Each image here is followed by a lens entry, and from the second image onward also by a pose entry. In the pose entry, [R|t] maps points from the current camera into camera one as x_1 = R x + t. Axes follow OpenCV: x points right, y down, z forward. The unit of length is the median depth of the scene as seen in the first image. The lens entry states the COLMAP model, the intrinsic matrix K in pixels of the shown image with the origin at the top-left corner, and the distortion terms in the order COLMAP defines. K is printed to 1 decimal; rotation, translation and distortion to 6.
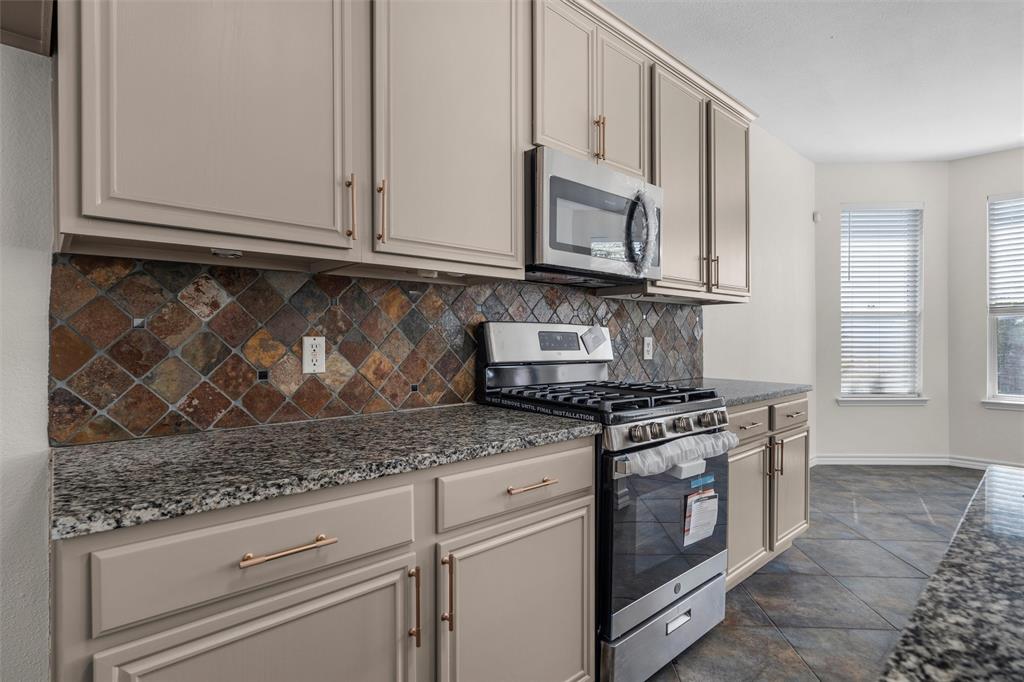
lens RADIAL K [[535.9, 0, 512.0], [0, 535.9, 341.0], [0, 0, 1]] dist [0.000285, 0.000590]
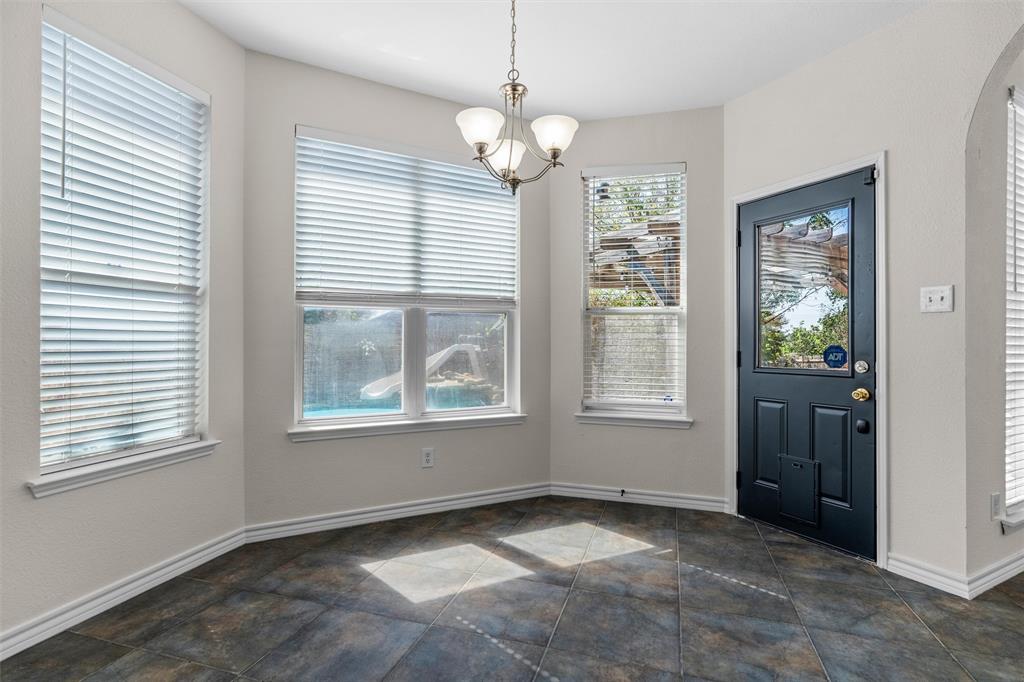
lens RADIAL K [[516.6, 0, 516.0], [0, 516.6, 344.0], [0, 0, 1]] dist [-0.000153, -0.000711]
pose [[0.273810, 0.002457, 0.961781, 0.330793], [-0.002760, 0.999995, -0.001769, 0.003826], [-0.961780, -0.002170, 0.273815, 0.537420]]
